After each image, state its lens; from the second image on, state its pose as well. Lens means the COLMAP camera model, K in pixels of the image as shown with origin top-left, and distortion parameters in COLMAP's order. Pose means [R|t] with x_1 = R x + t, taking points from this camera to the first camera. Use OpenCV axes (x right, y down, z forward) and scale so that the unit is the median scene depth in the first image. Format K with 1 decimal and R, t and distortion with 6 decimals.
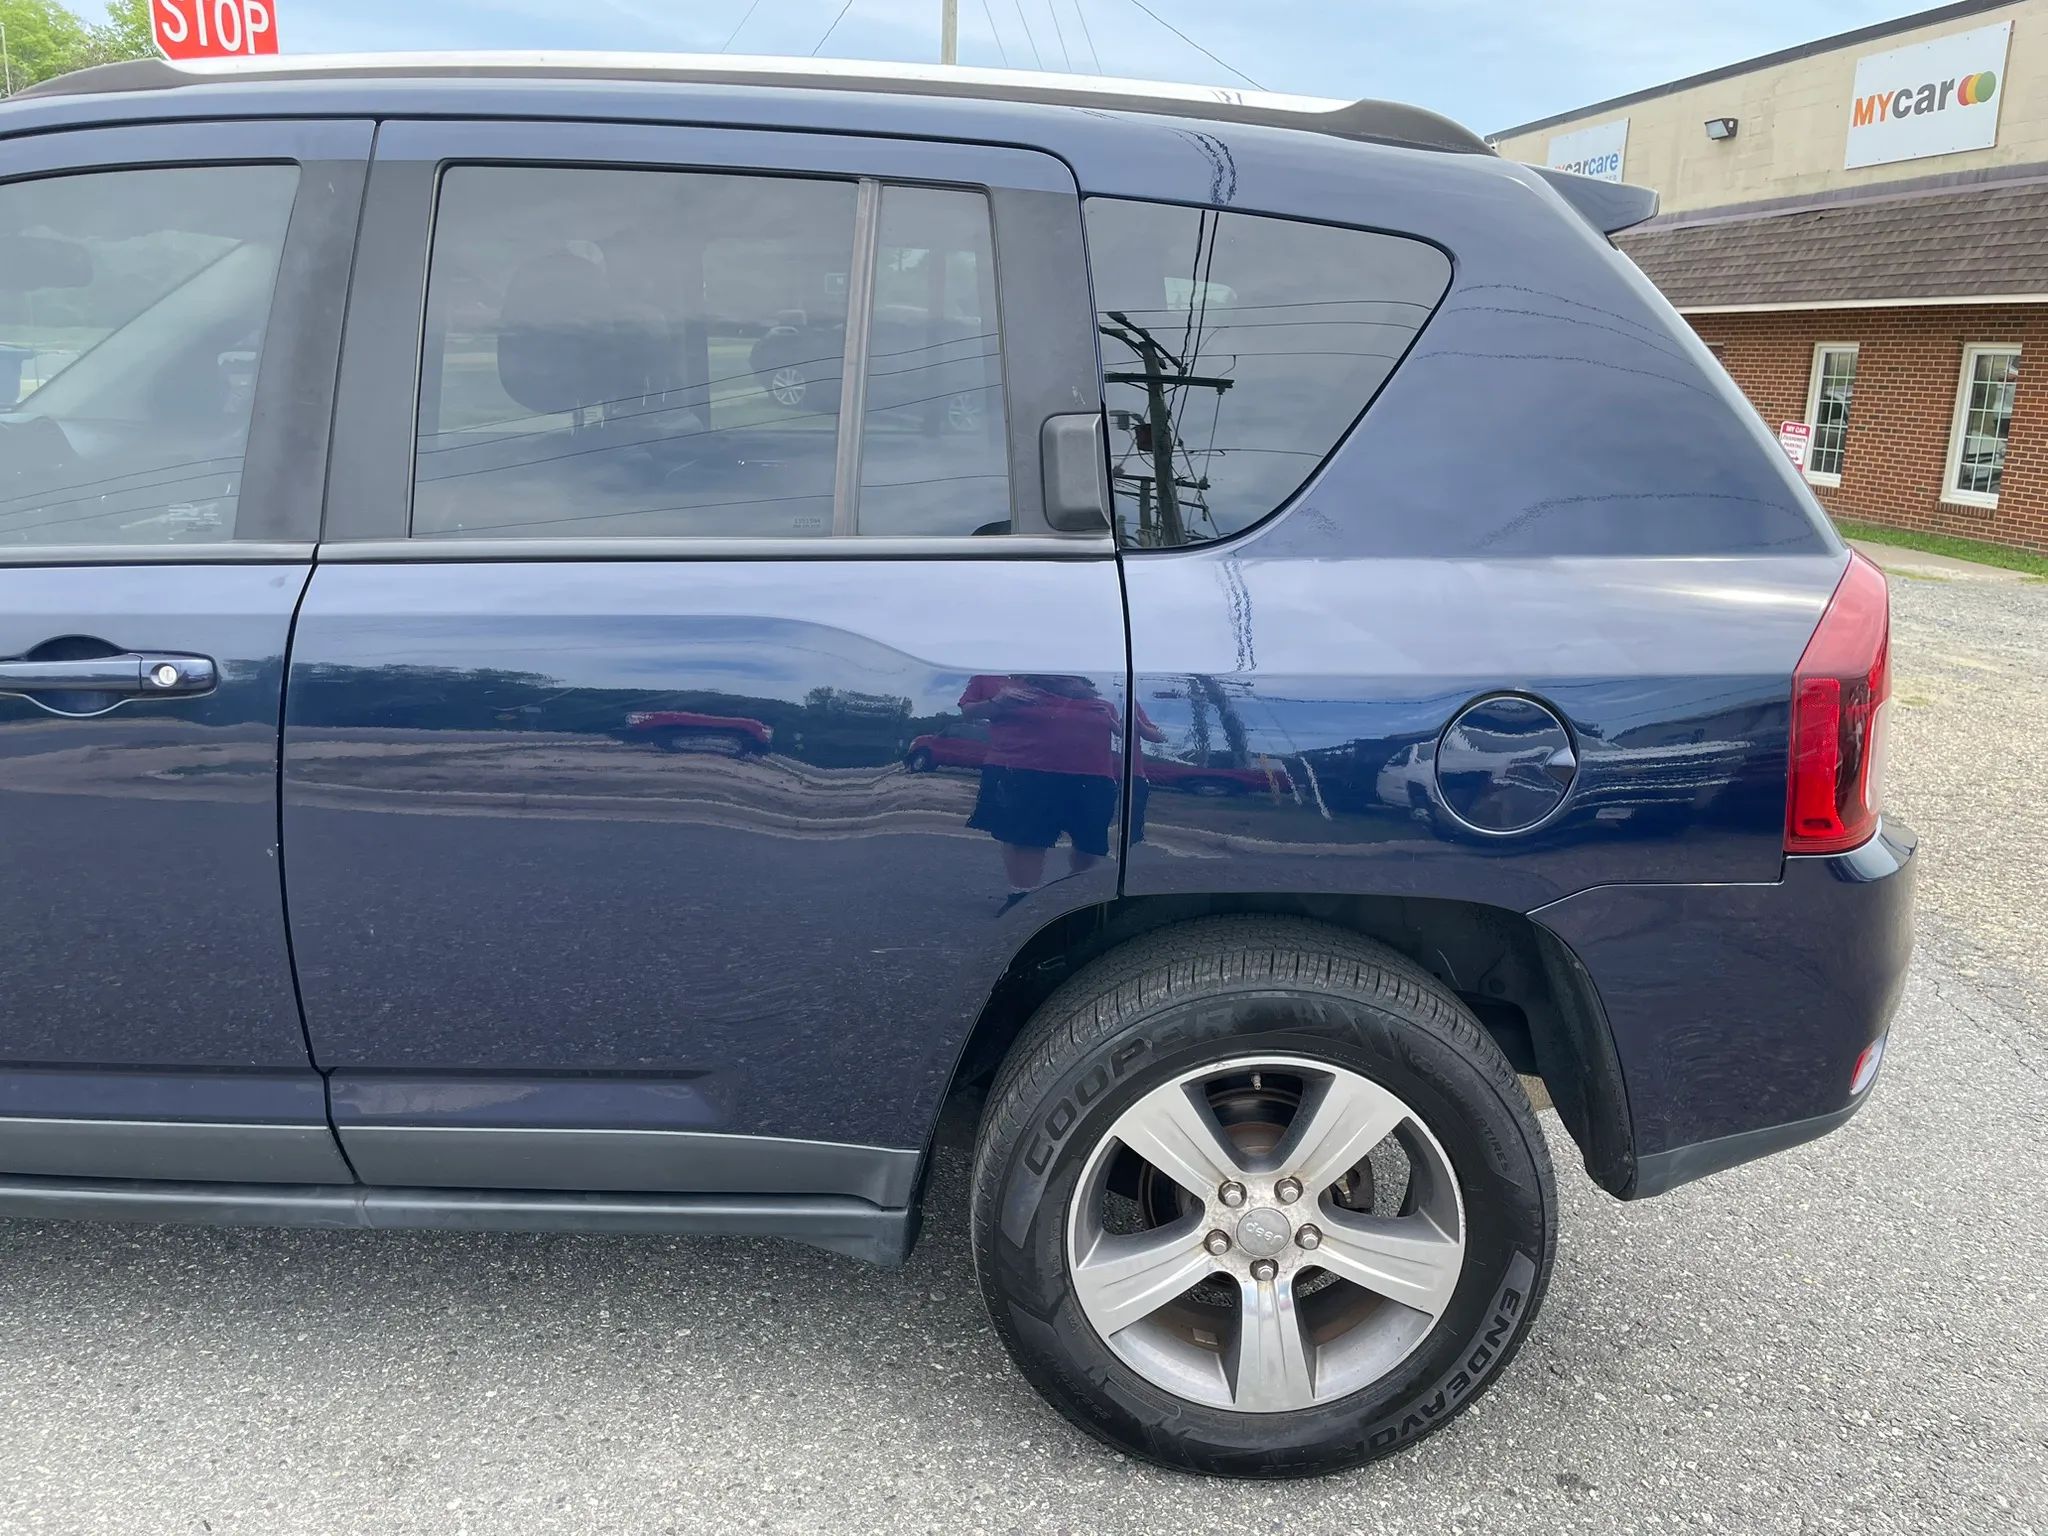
lens RADIAL K [[1570.6, 0, 1033.6], [0, 1570.6, 767.7], [0, 0, 1]] dist [0.077556, -0.110970]
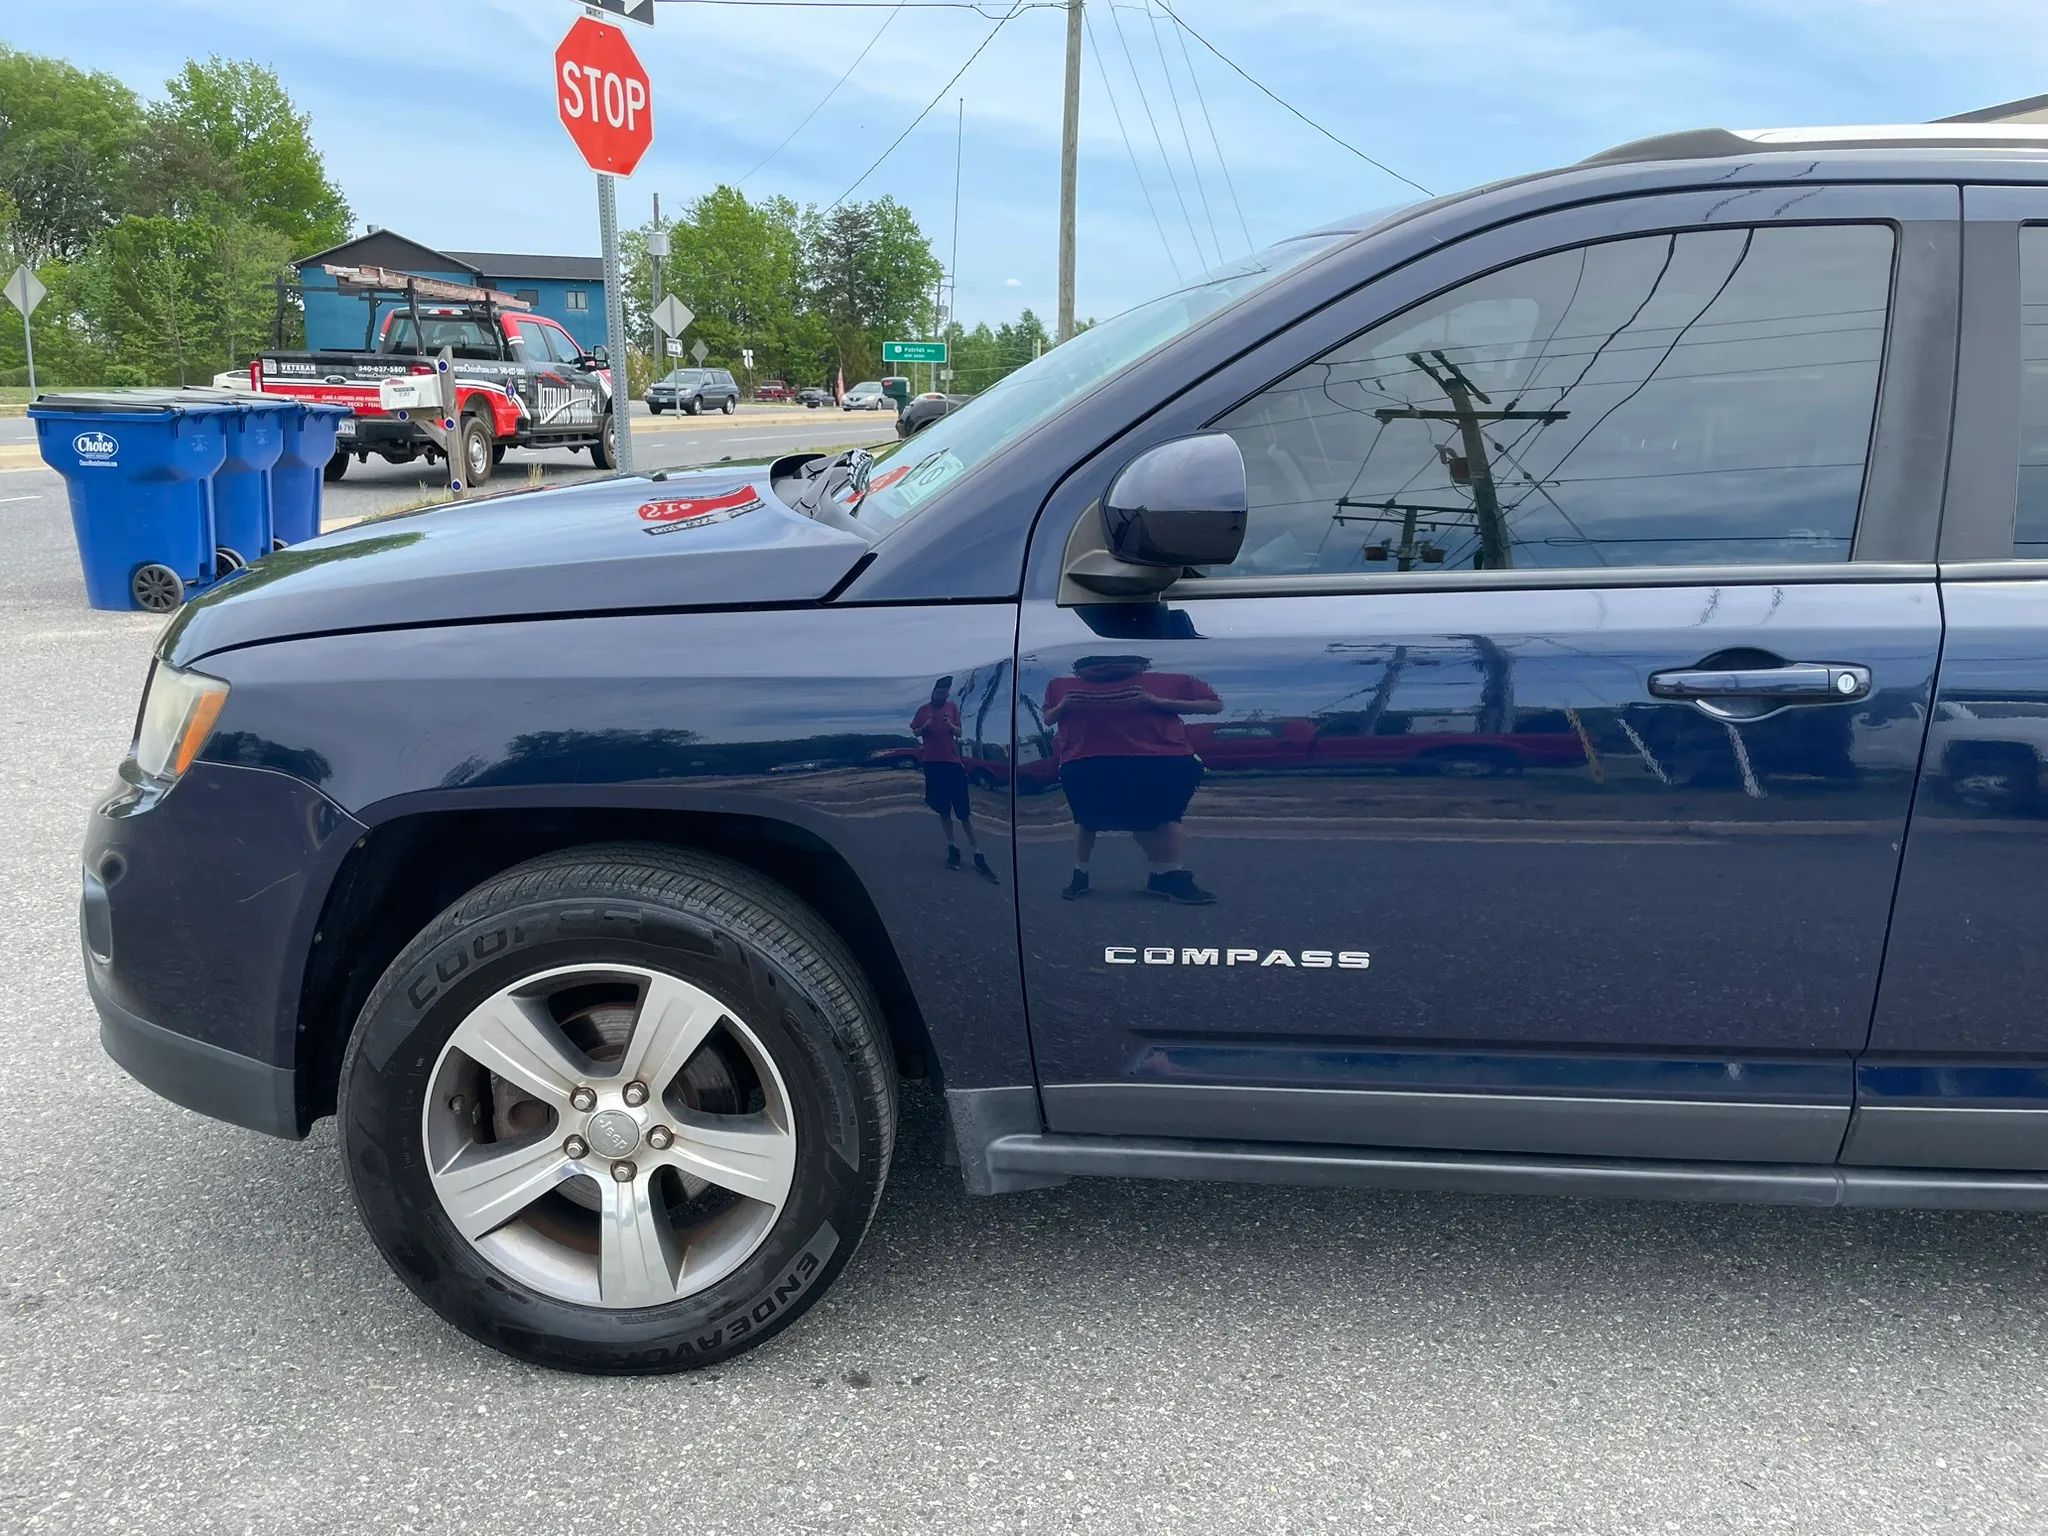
lens RADIAL K [[1570.6, 0, 1033.4], [0, 1570.6, 772.9], [0, 0, 1]] dist [0.077556, -0.110970]
pose [[0.999982, -0.000494, -0.006003, -0.811477], [0.000269, 0.999299, -0.037448, 0.032945], [0.006018, 0.037446, 0.999281, -0.071075]]
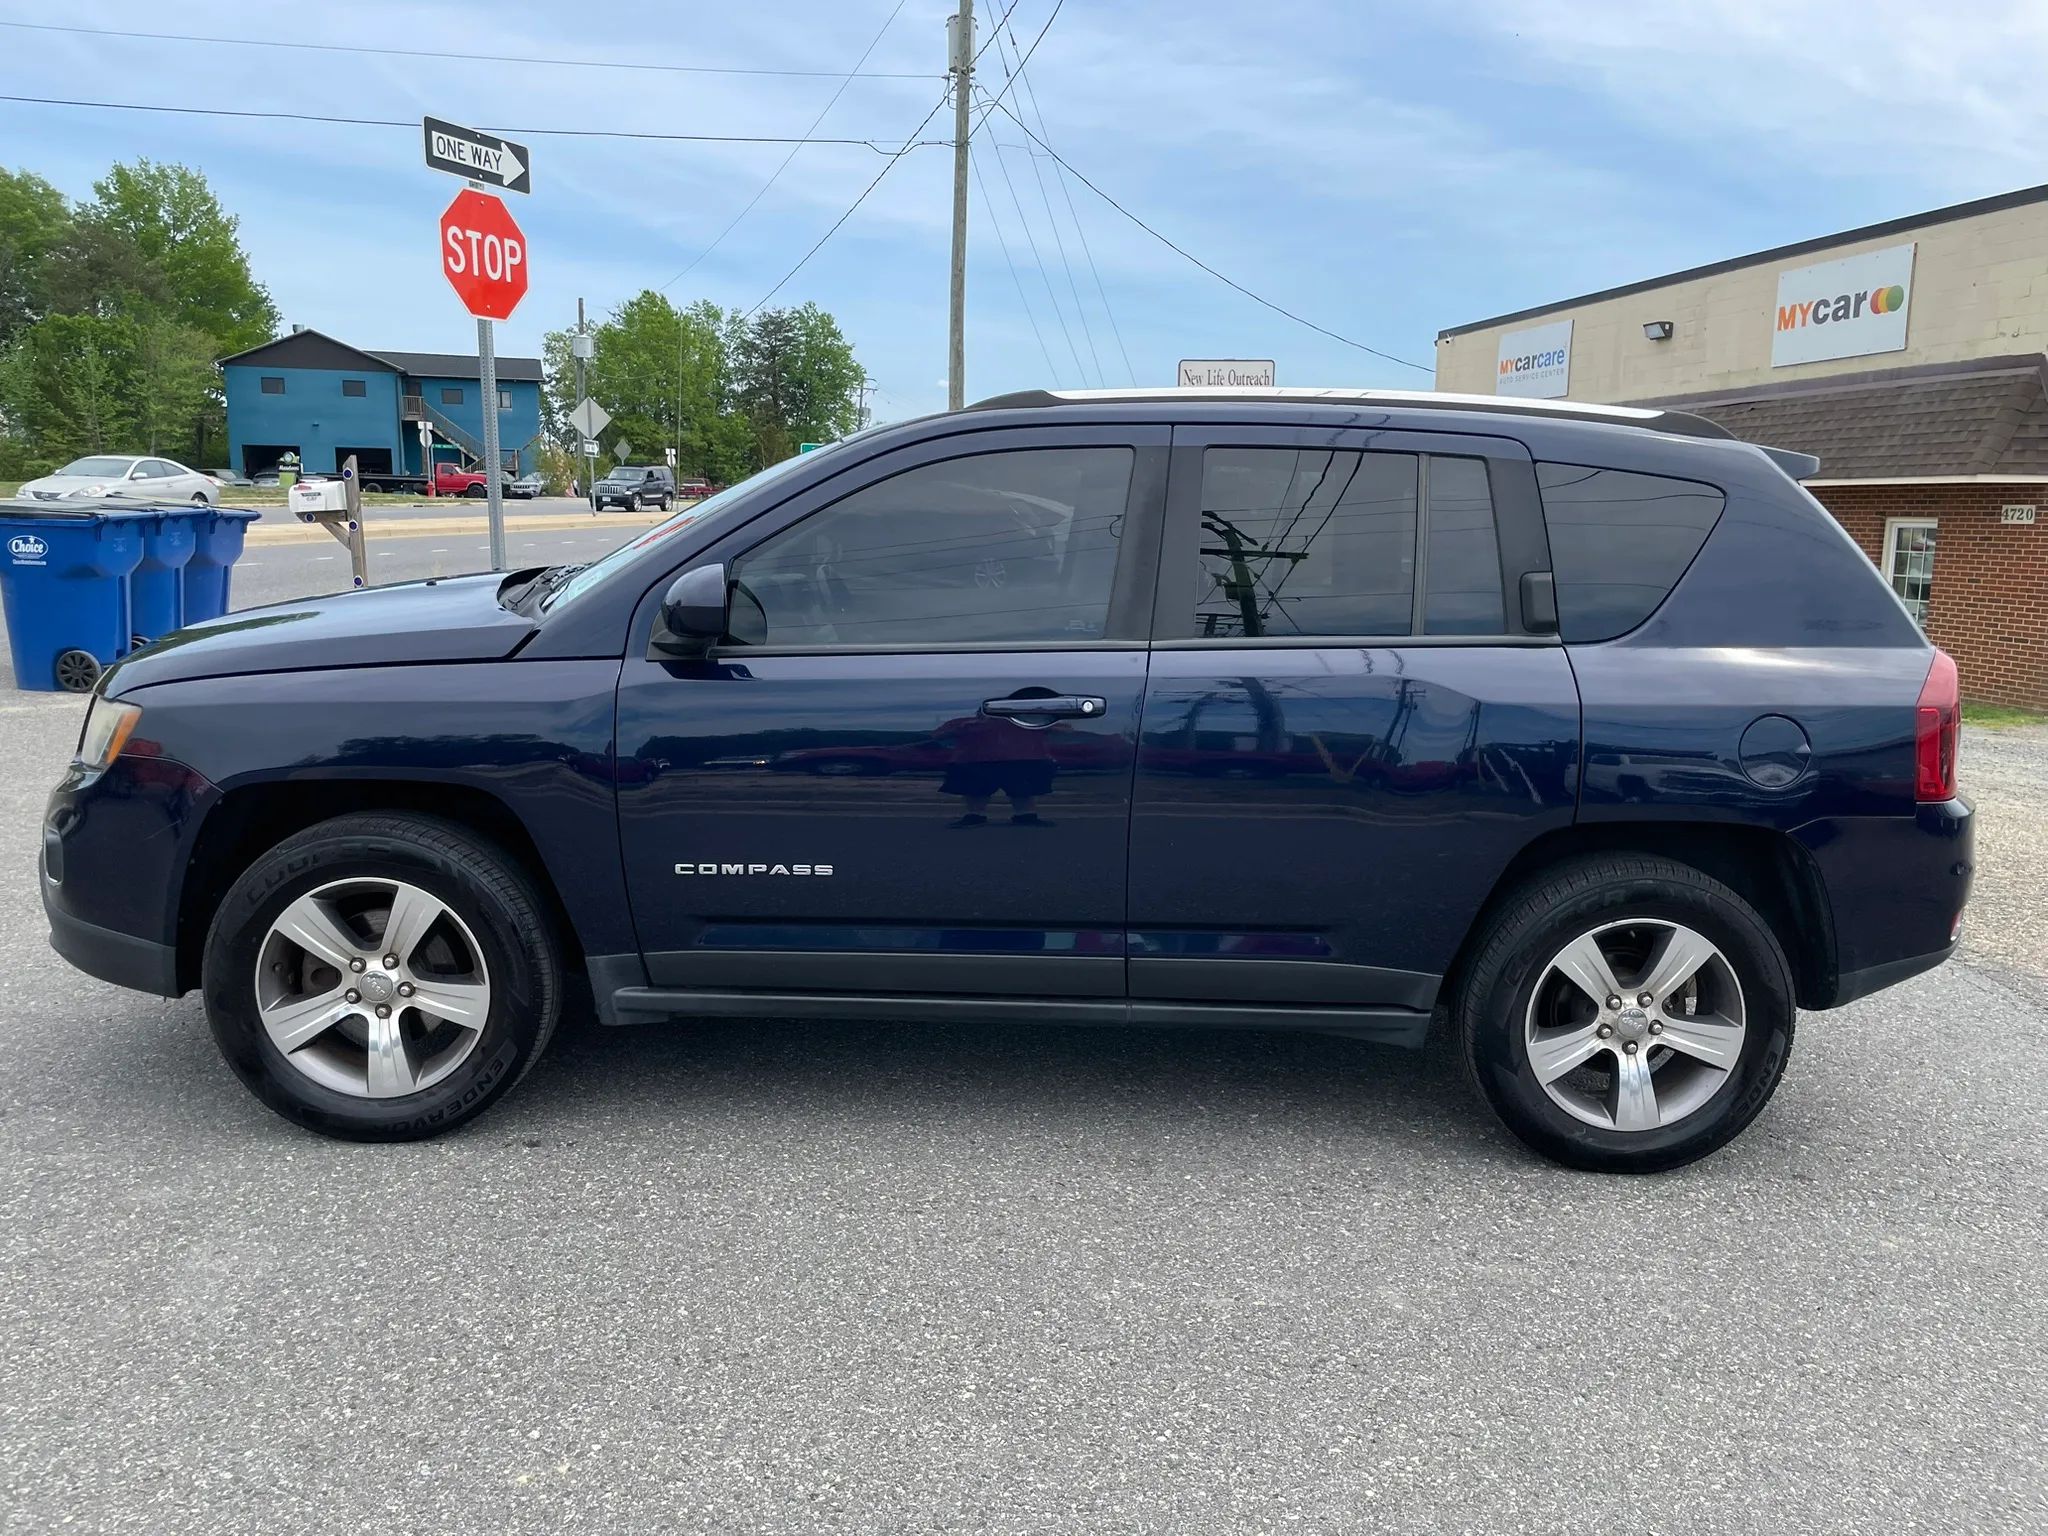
lens RADIAL K [[1570.6, 0, 1033.0], [0, 1570.6, 770.1], [0, 0, 1]] dist [0.077556, -0.110970]
pose [[0.999256, -0.001520, 0.038537, -0.506886], [0.005300, 0.995154, -0.098190, 0.153262], [-0.038201, 0.098322, 0.994421, -0.662572]]
